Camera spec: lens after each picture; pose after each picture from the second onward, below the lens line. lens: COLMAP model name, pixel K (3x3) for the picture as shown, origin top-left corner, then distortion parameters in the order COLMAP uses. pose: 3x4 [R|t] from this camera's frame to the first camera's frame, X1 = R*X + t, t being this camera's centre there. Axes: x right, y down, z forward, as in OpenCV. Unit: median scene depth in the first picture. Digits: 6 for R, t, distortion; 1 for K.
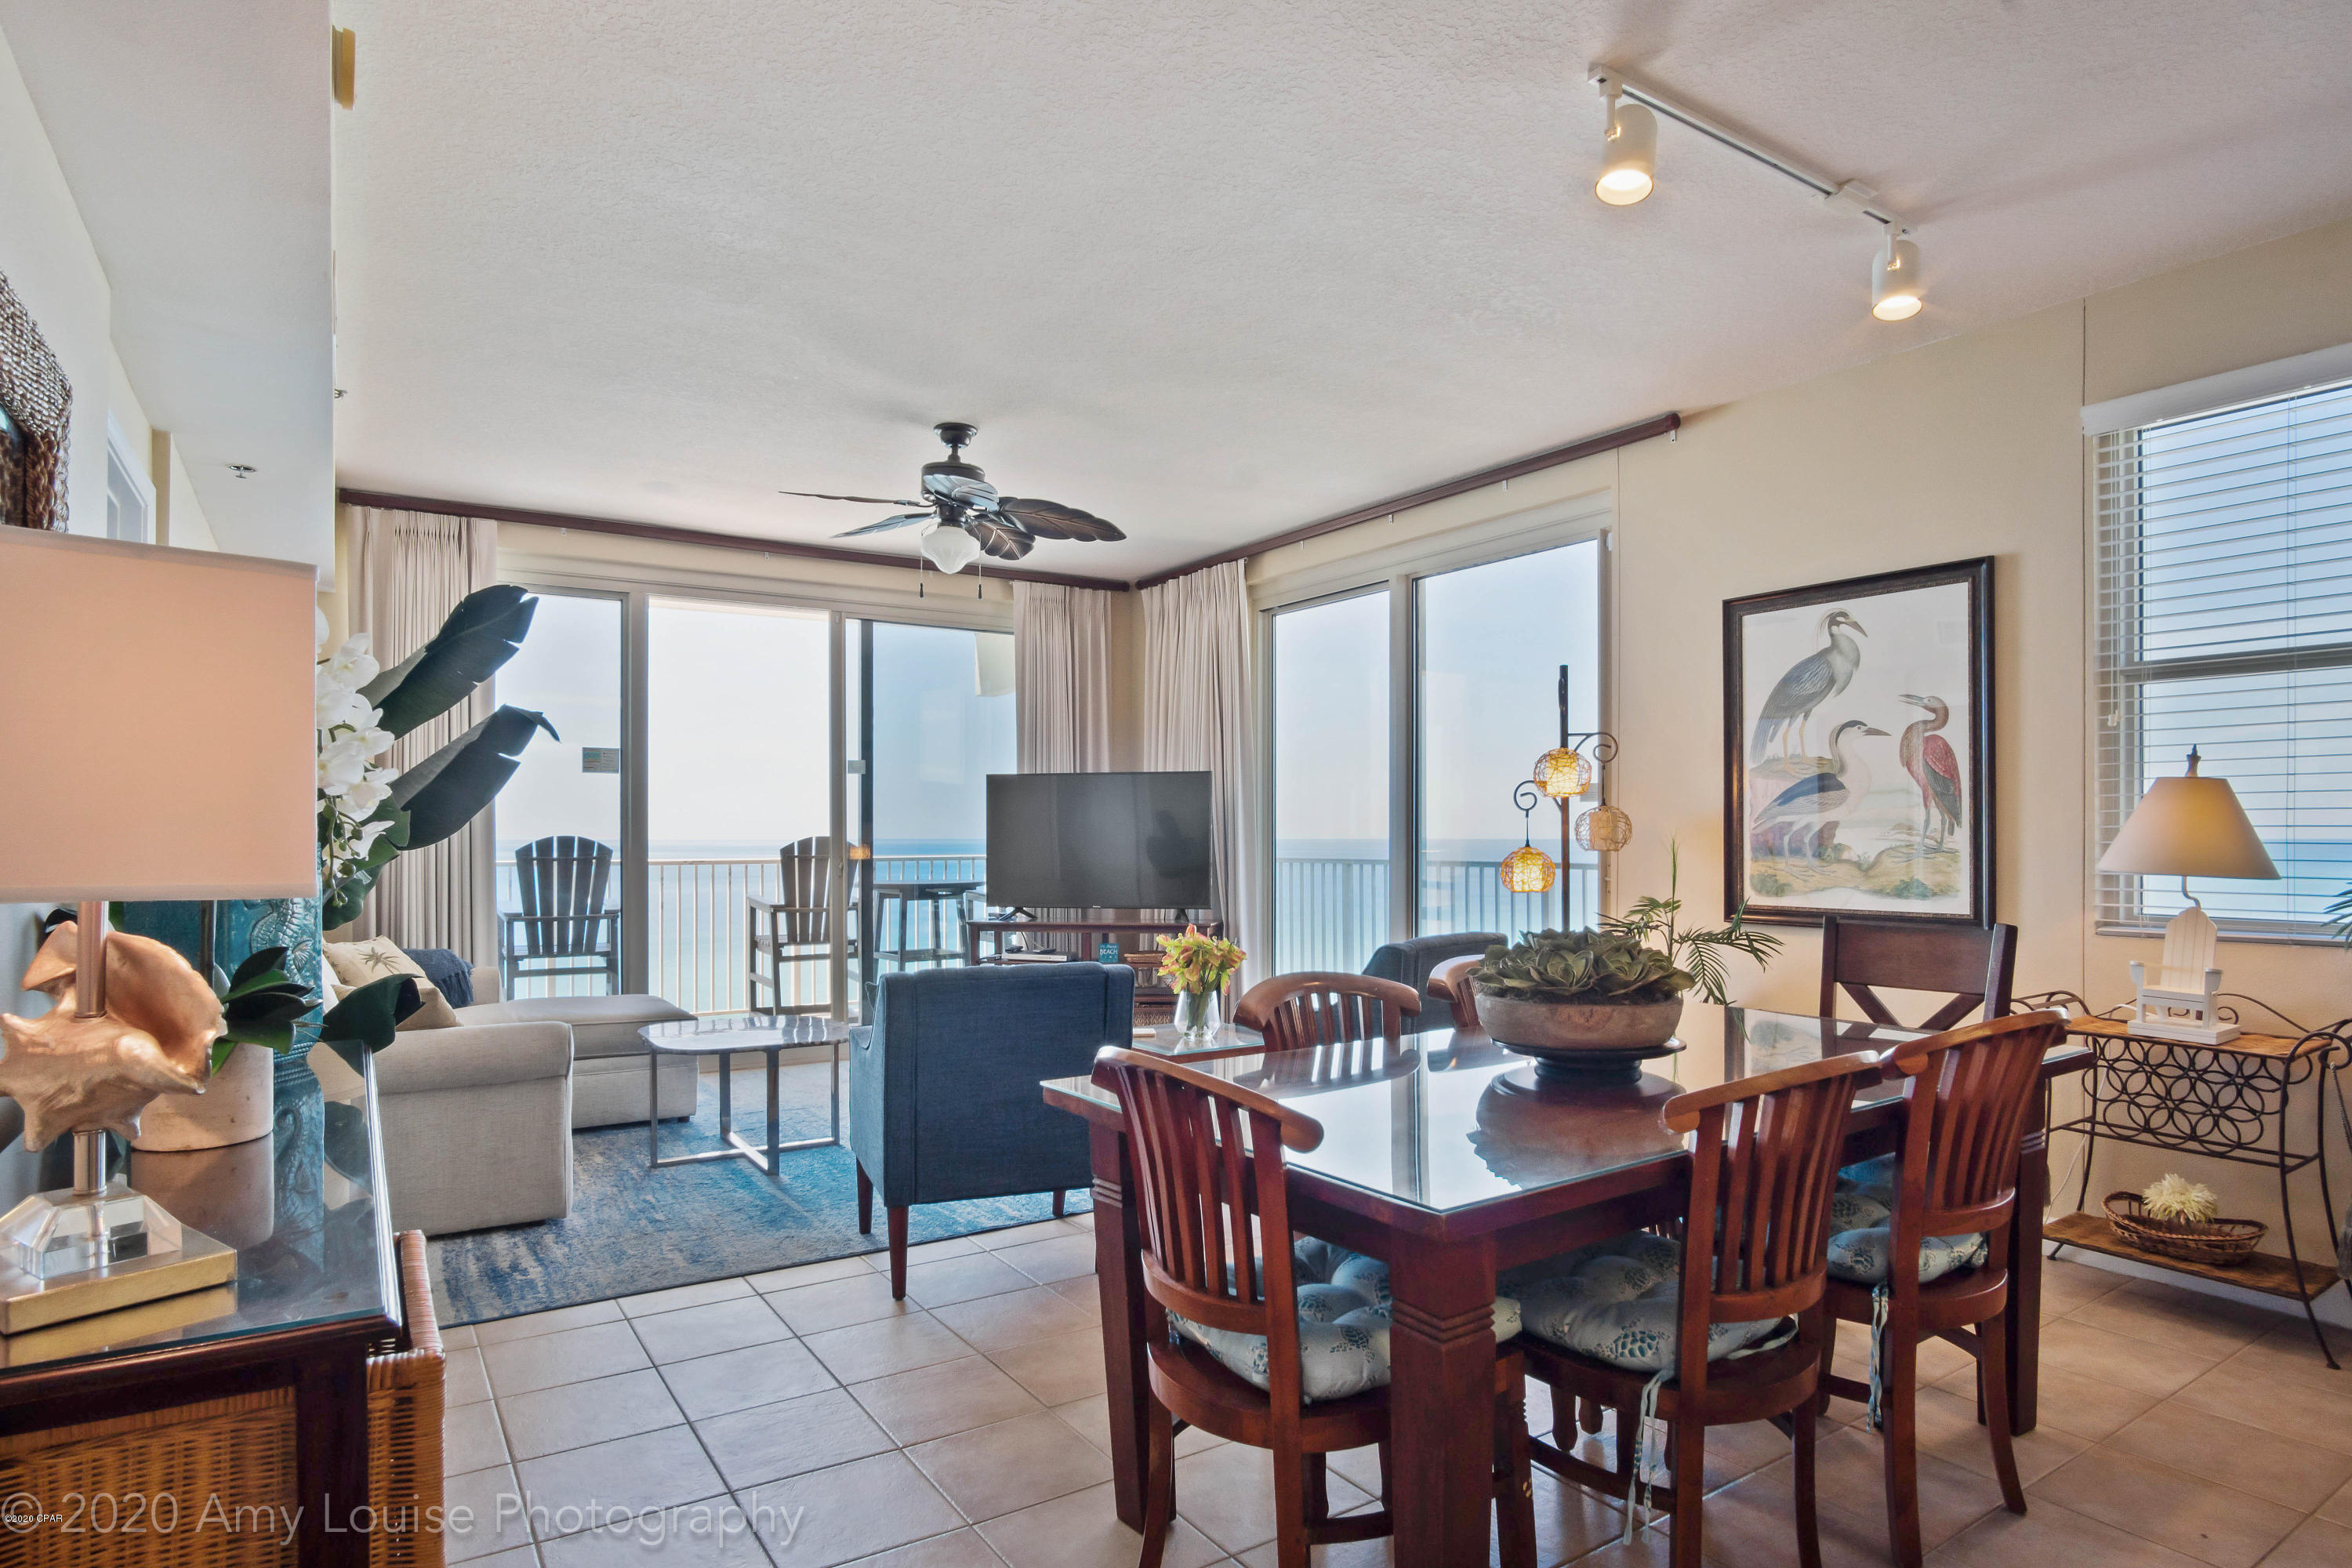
lens RADIAL K [[1290.3, 0, 1162.5], [0, 1290.3, 829.7], [0, 0, 1]] dist [-0.038365, 0.013263]
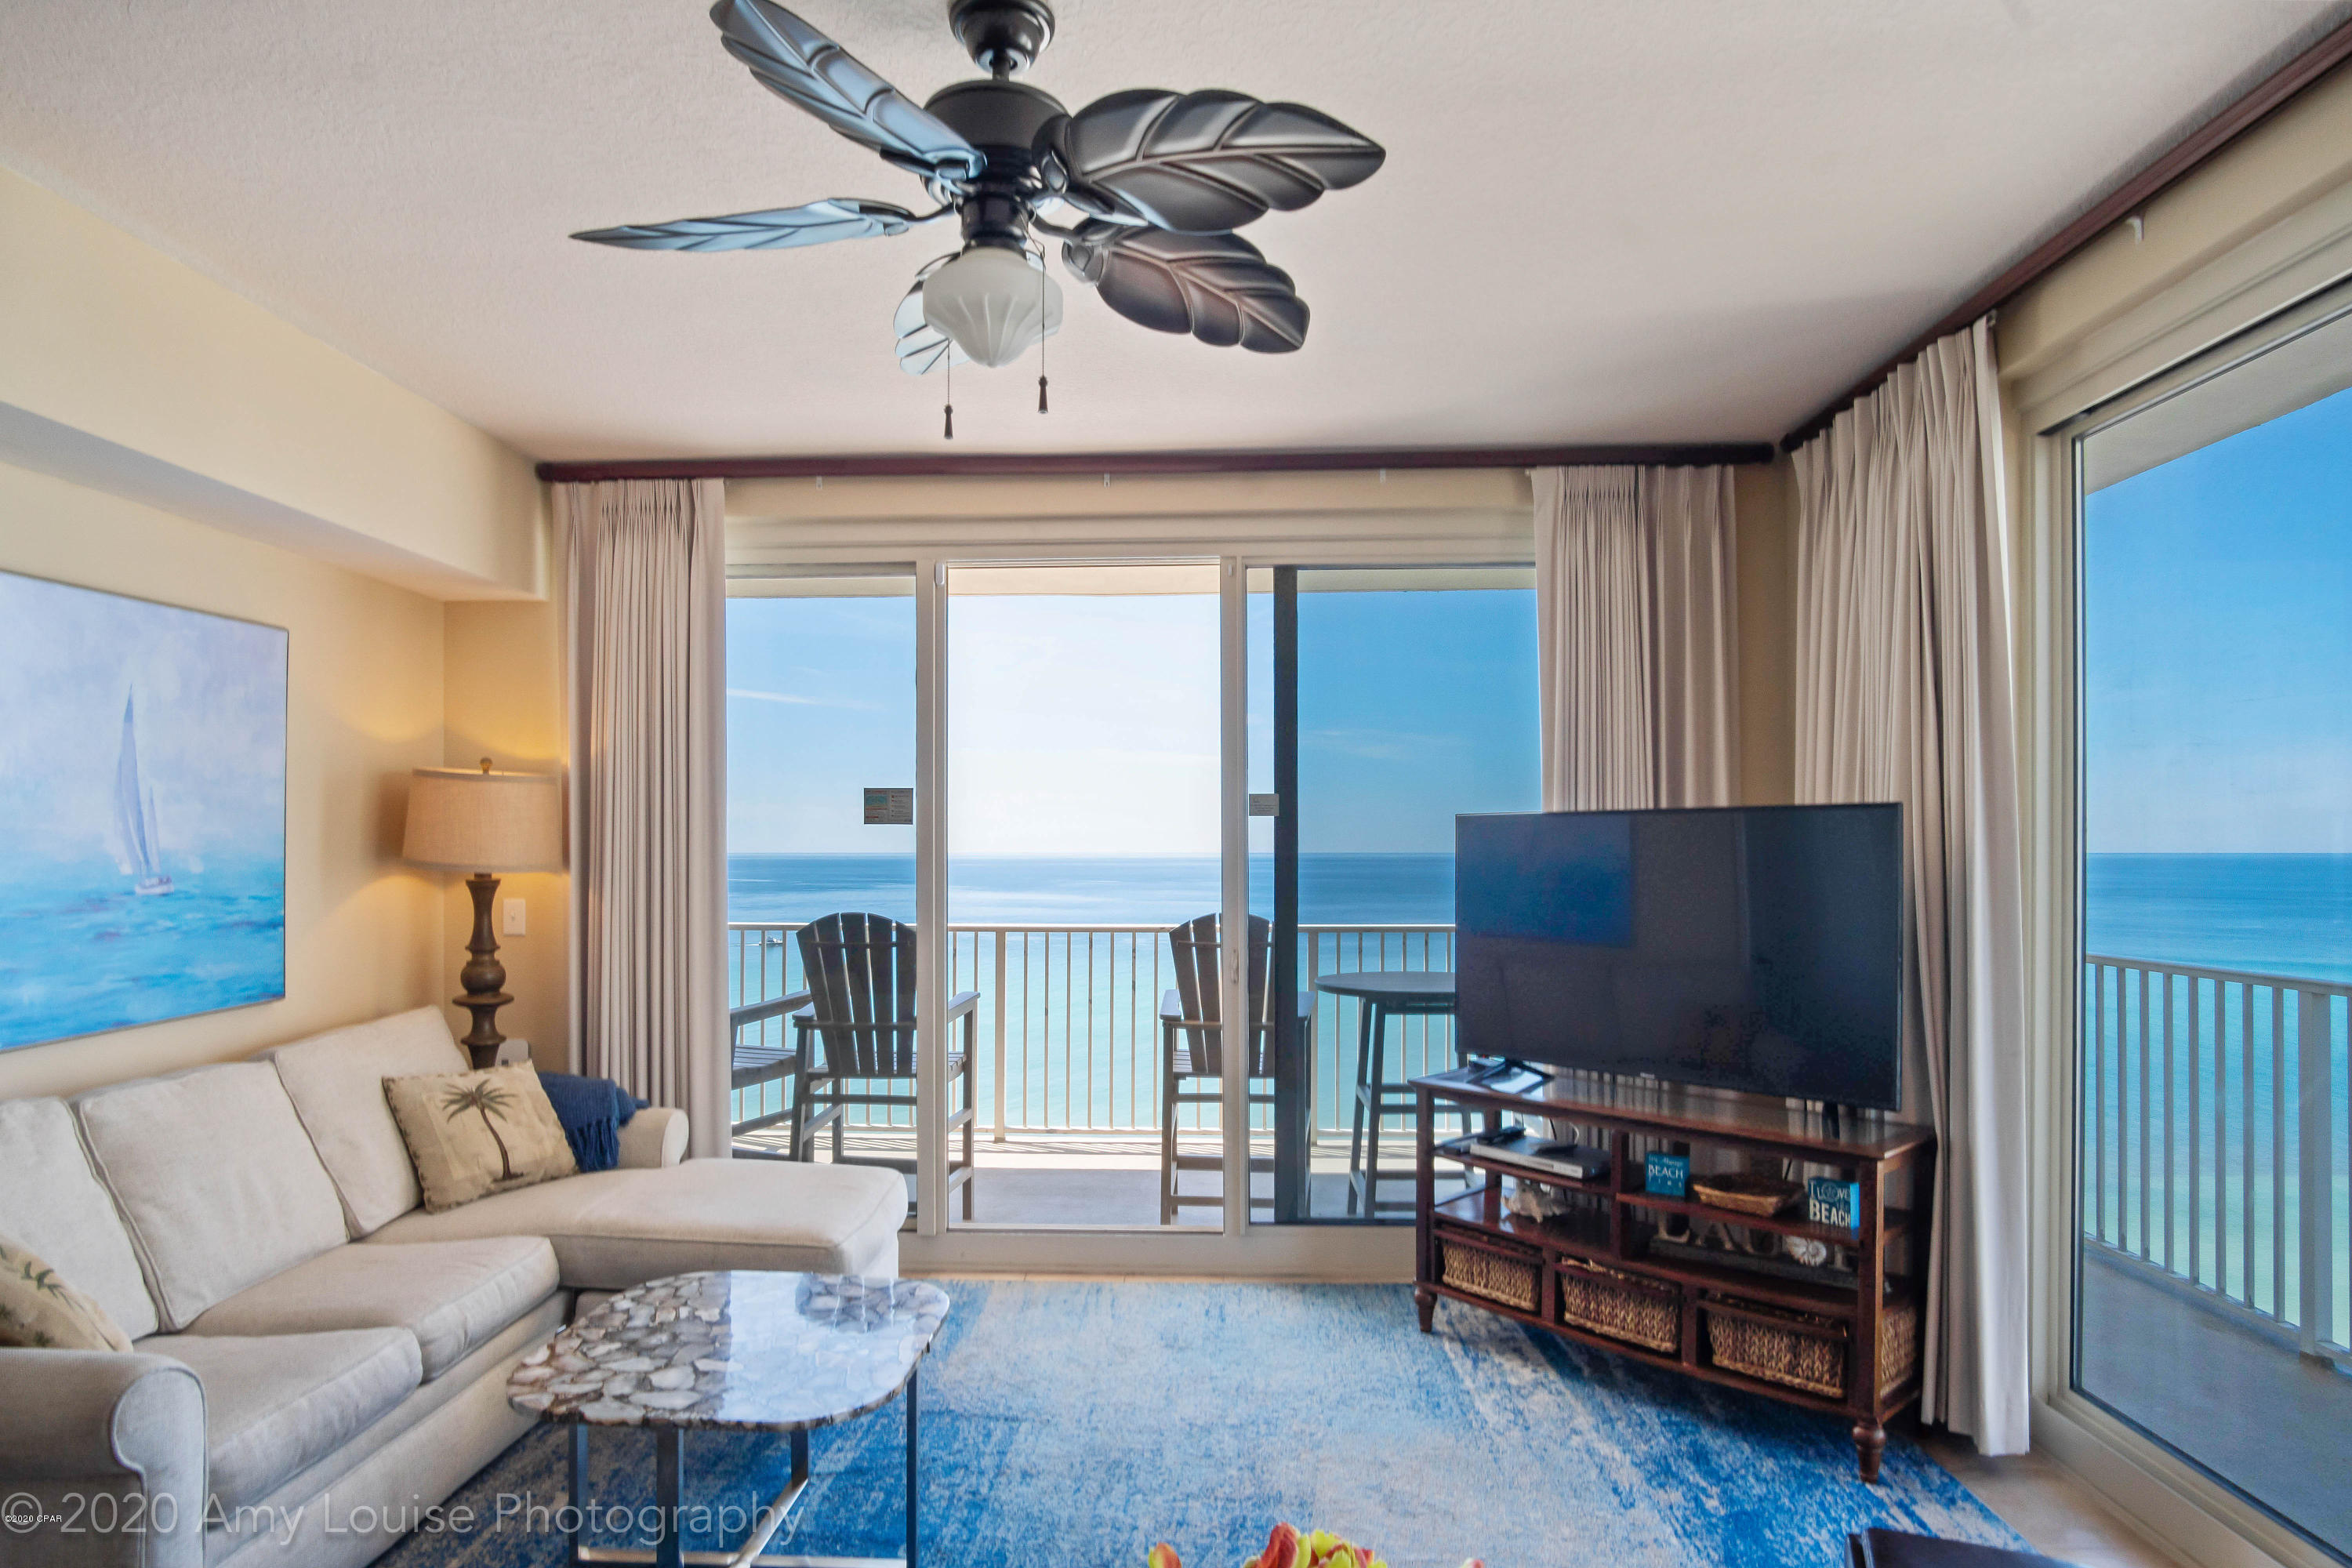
lens RADIAL K [[1280.2, 0, 1160.8], [0, 1280.2, 839.3], [0, 0, 1]] dist [-0.039376, 0.013967]
pose [[0.811937, -0.003037, -0.583737, 0.129939], [0.001698, 0.999995, -0.002840, -0.048630], [0.583742, 0.001315, 0.811938, 0.752783]]
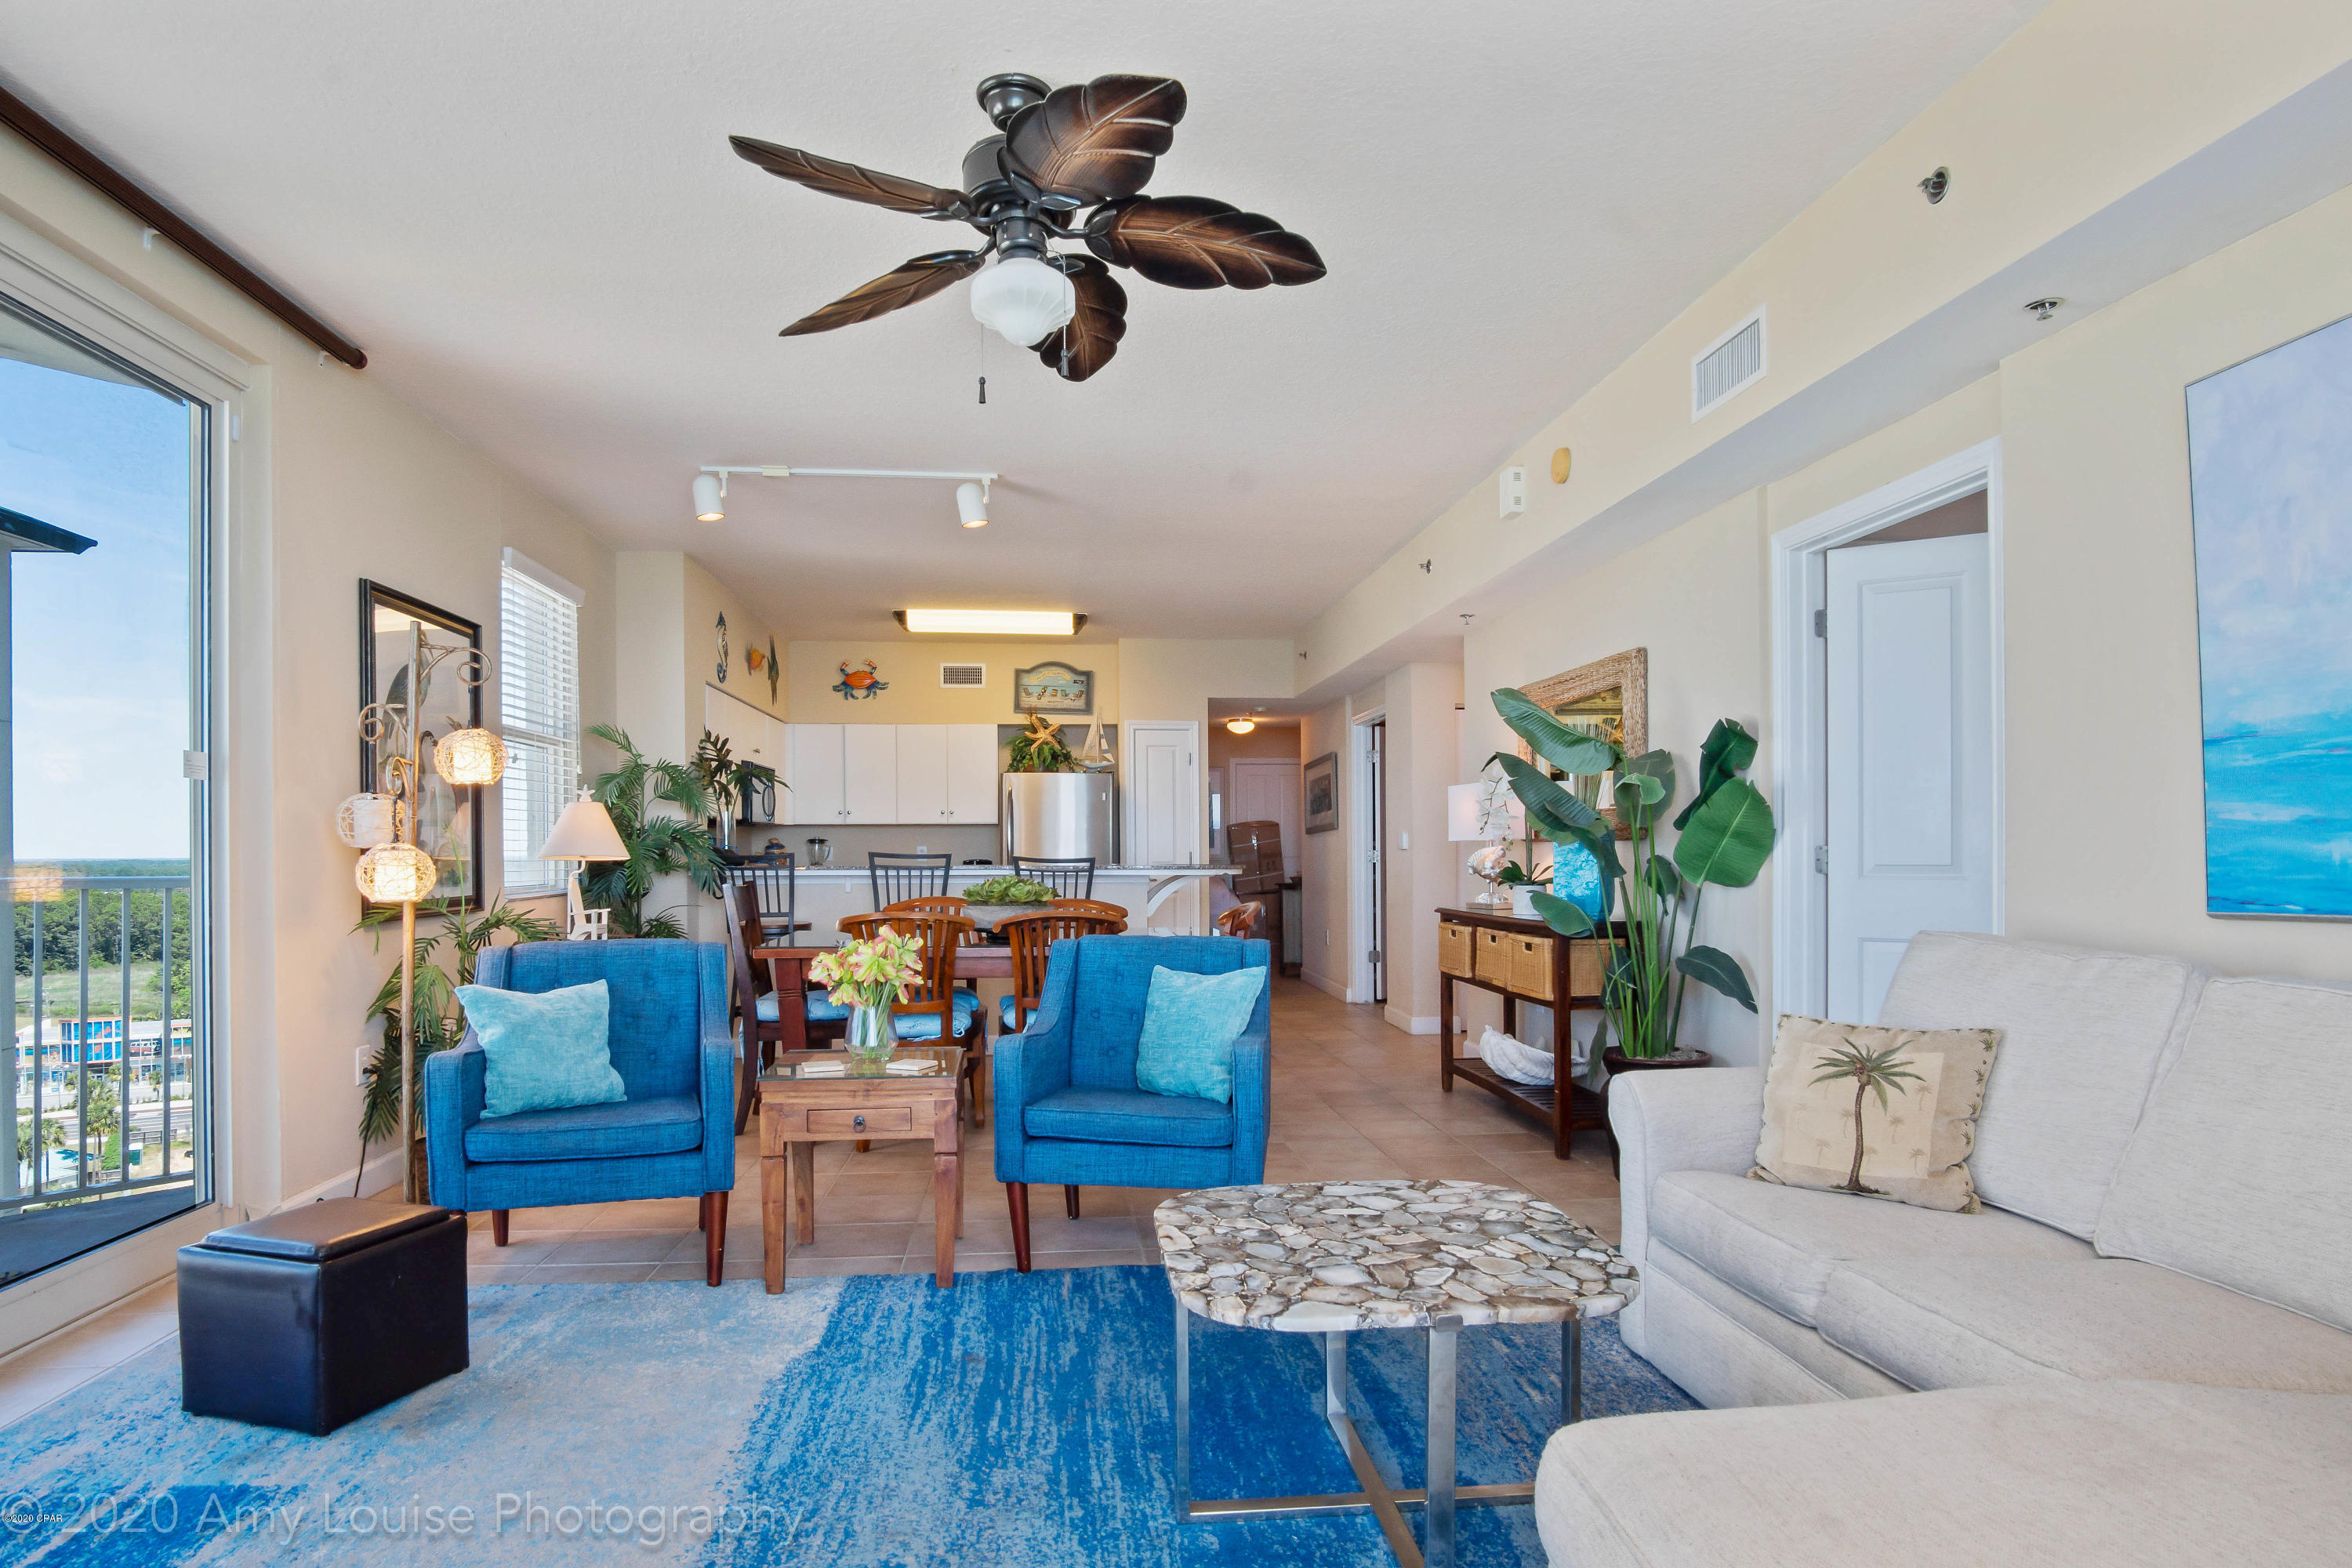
lens RADIAL K [[1280.2, 0, 1160.8], [0, 1280.2, 839.3], [0, 0, 1]] dist [-0.039376, 0.013967]
pose [[-0.886869, 0.010127, 0.461911, -0.510832], [0.005659, 0.999923, -0.011057, 0.024515], [-0.461987, -0.007192, -0.886857, 1.582623]]
